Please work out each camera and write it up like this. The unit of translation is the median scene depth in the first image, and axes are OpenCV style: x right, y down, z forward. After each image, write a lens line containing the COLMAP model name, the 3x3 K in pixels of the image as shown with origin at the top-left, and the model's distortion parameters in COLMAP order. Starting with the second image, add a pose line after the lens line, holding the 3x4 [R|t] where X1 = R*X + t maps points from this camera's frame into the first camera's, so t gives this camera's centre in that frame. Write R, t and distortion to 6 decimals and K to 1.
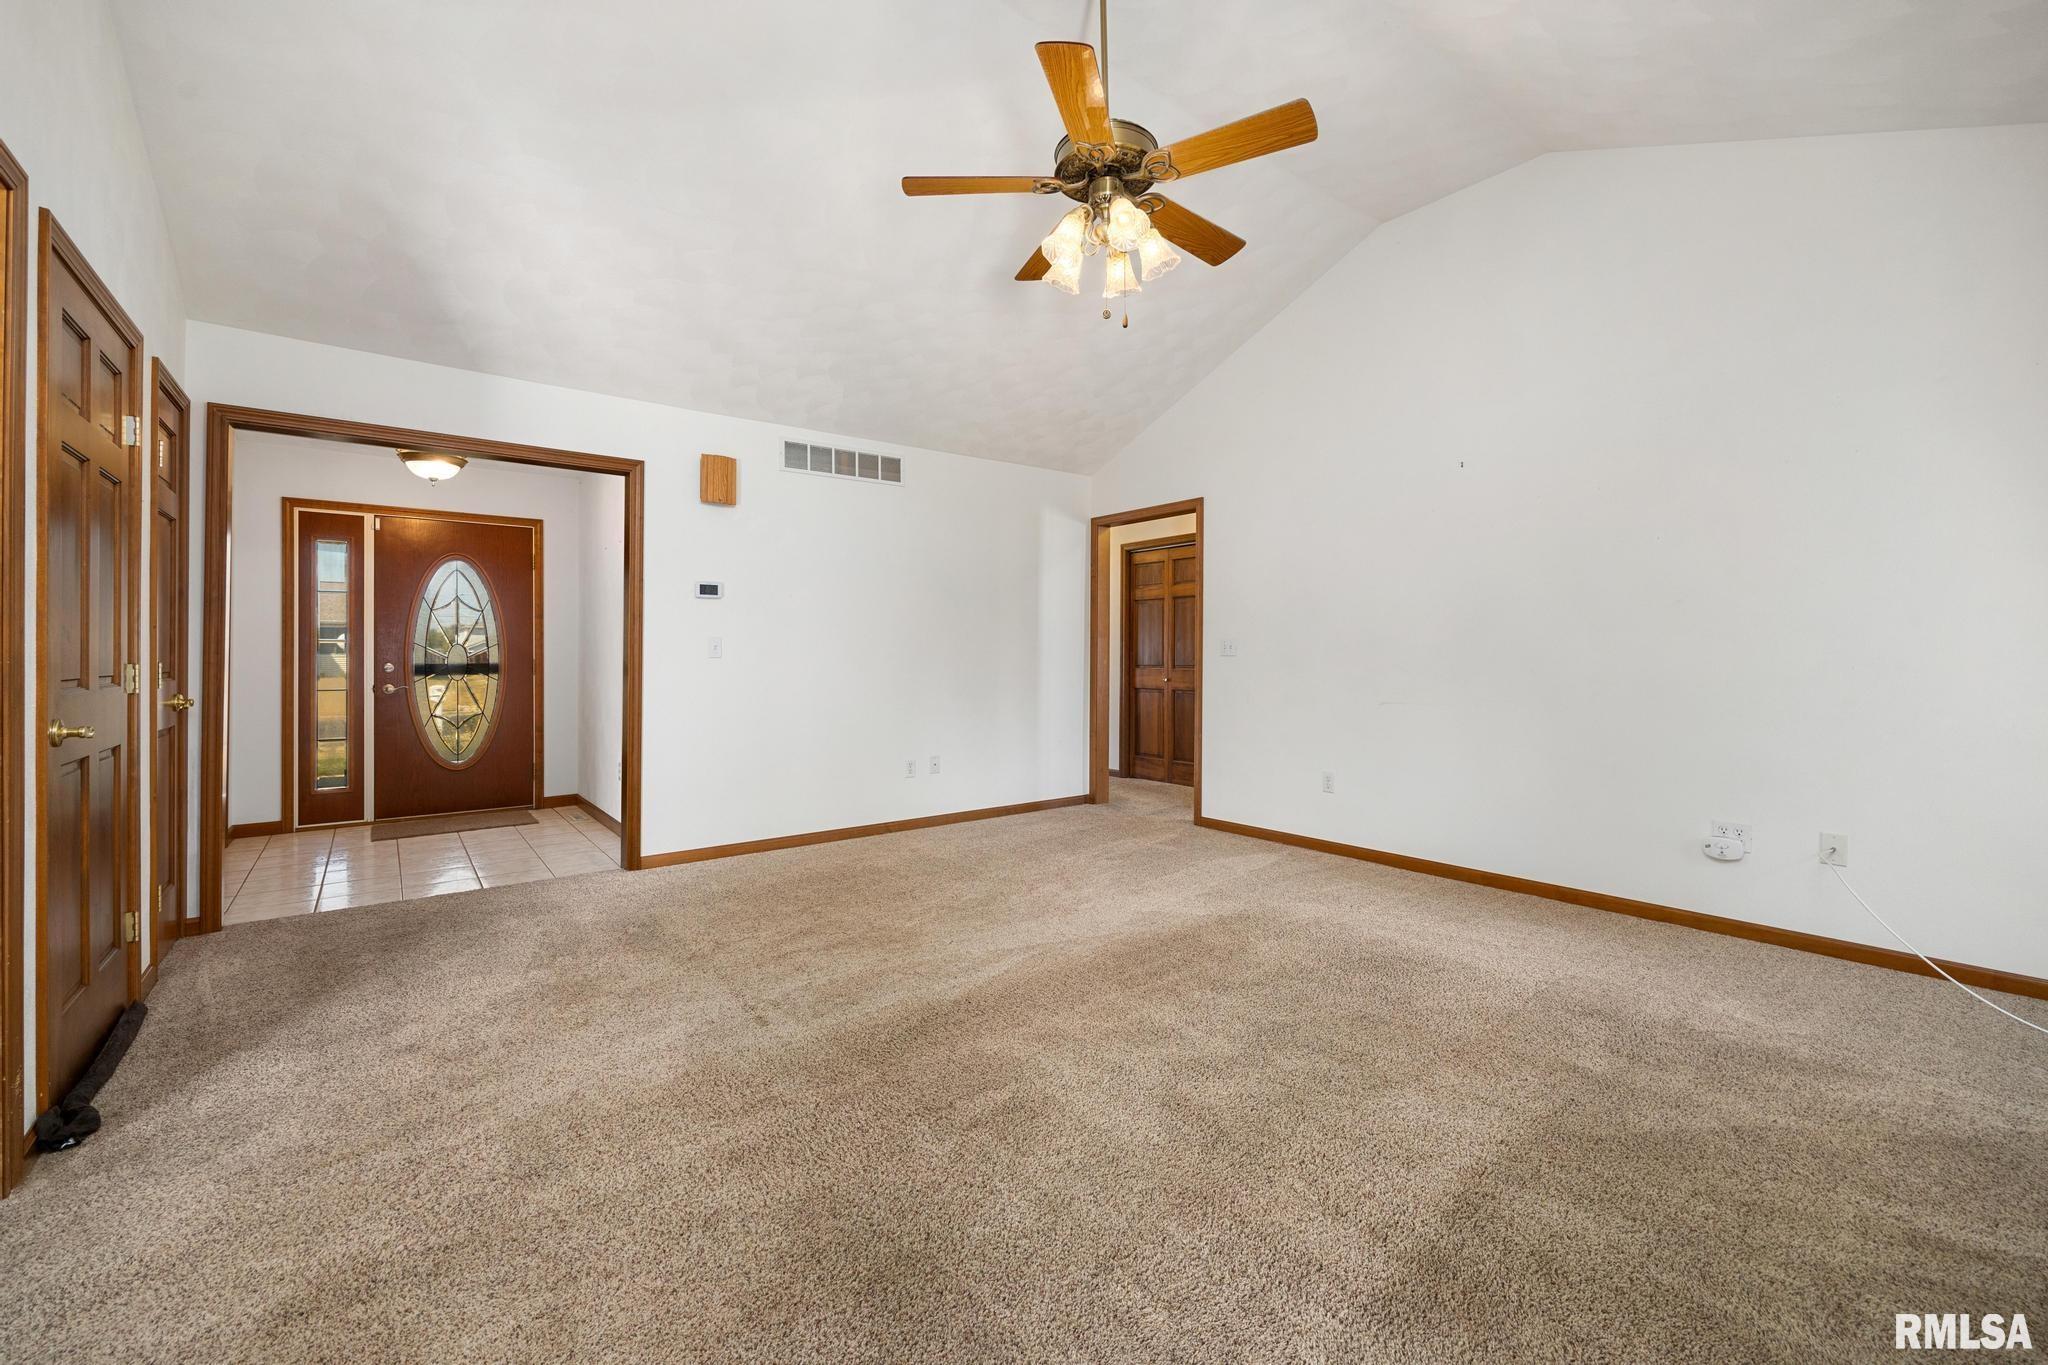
lens RADIAL K [[823.2, 0, 1015.0], [0, 823.2, 652.2], [0, 0, 1]] dist [-0.002199, 0.000242]
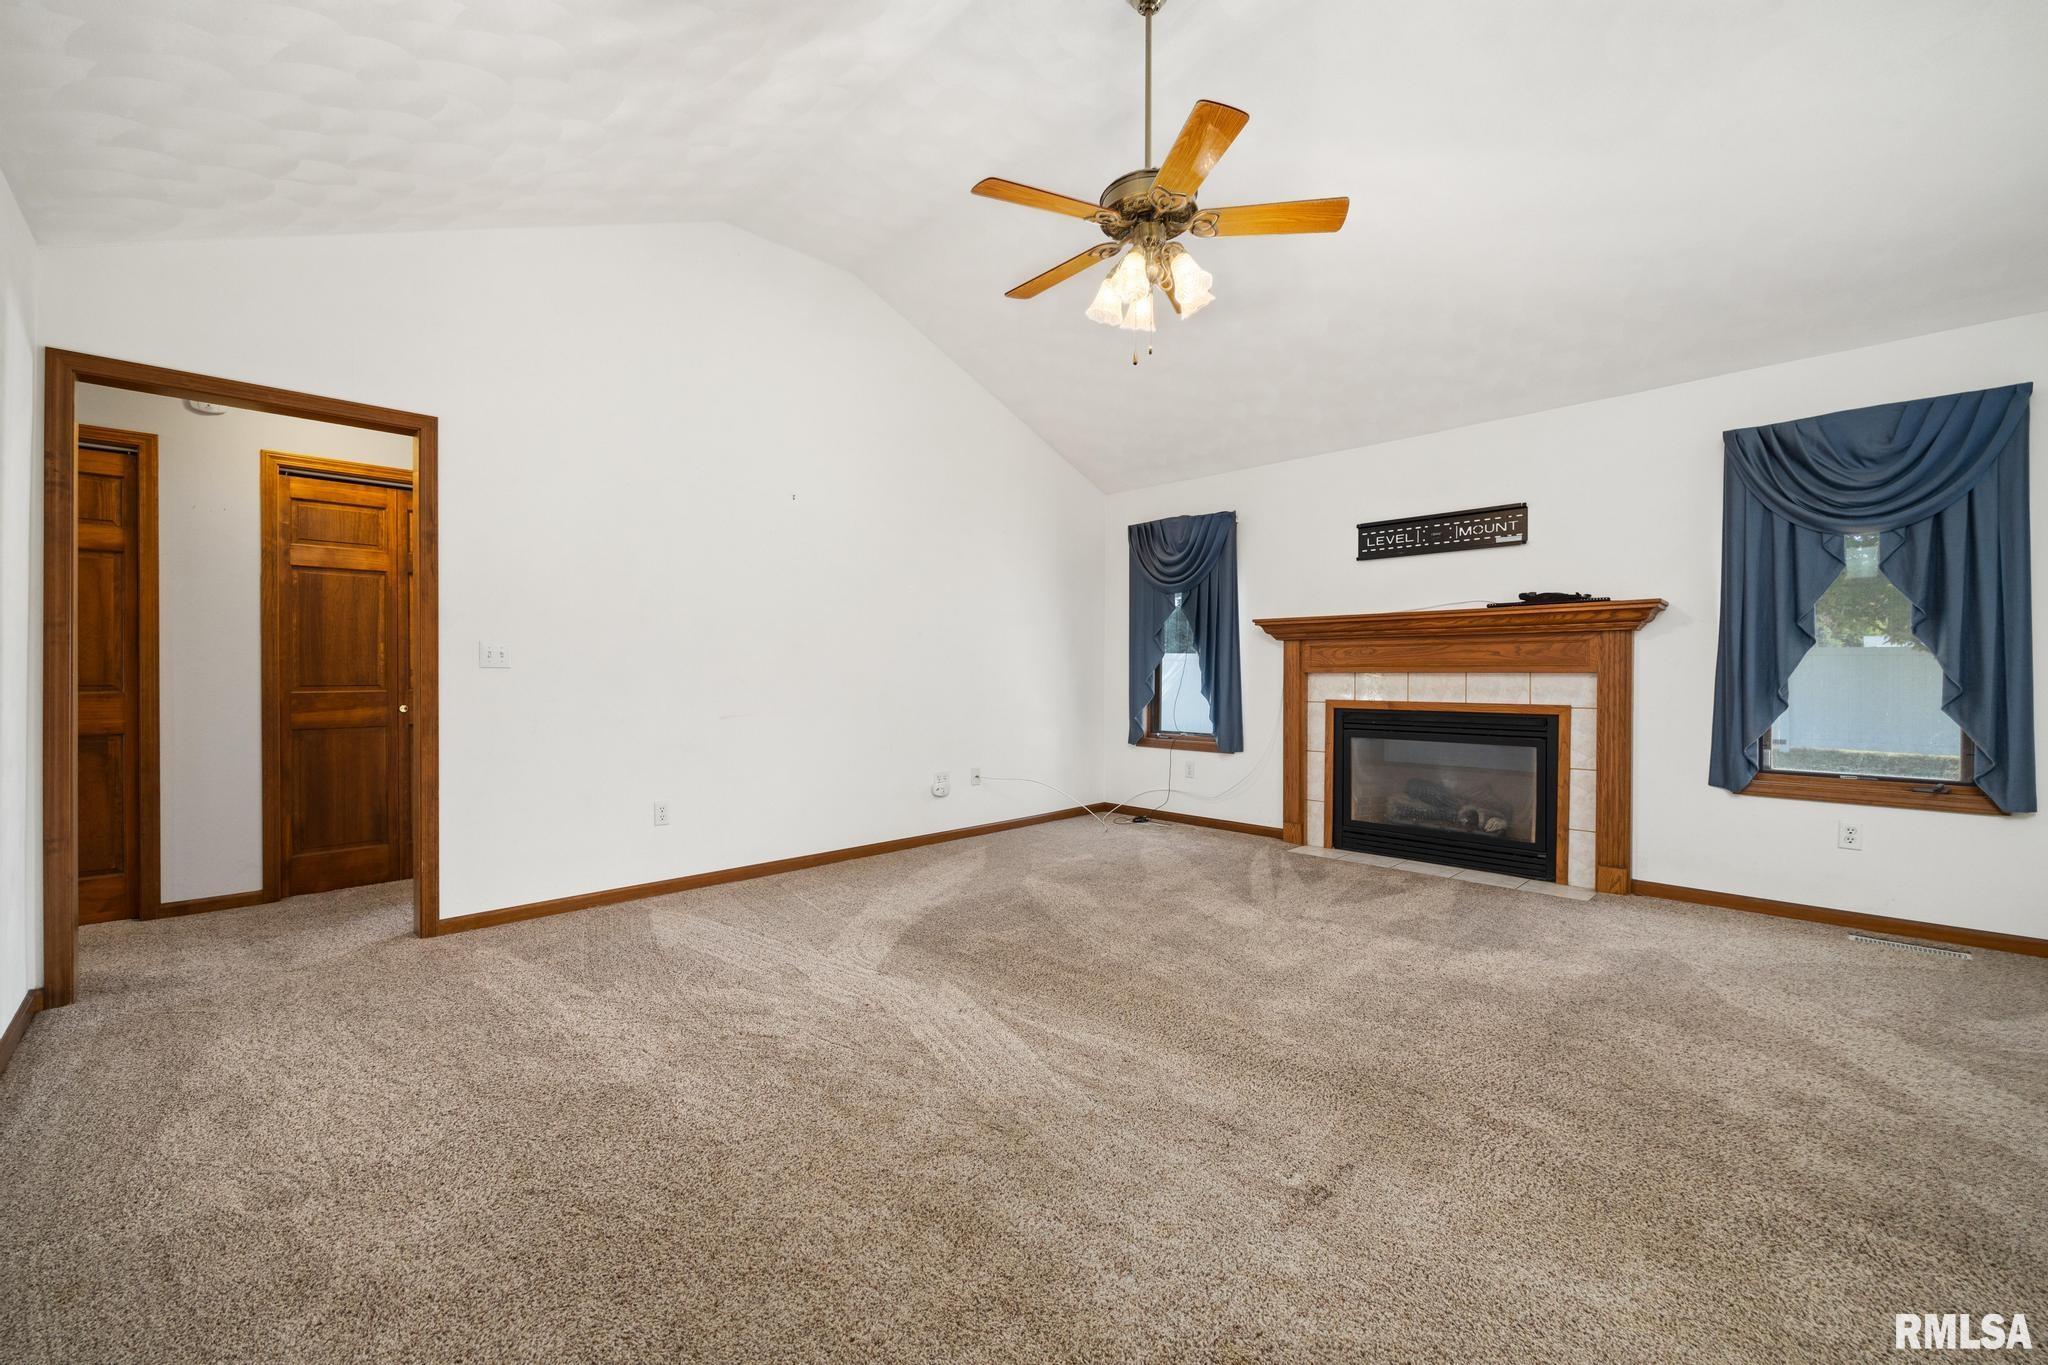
lens RADIAL K [[823.2, 0, 1009.8], [0, 823.2, 676.1], [0, 0, 1]] dist [-0.002199, 0.000242]
pose [[-0.114706, -0.006268, 0.993380, -0.495429], [-0.003097, 0.999977, 0.005952, 0.005641], [-0.993395, -0.002393, -0.114723, 0.689754]]
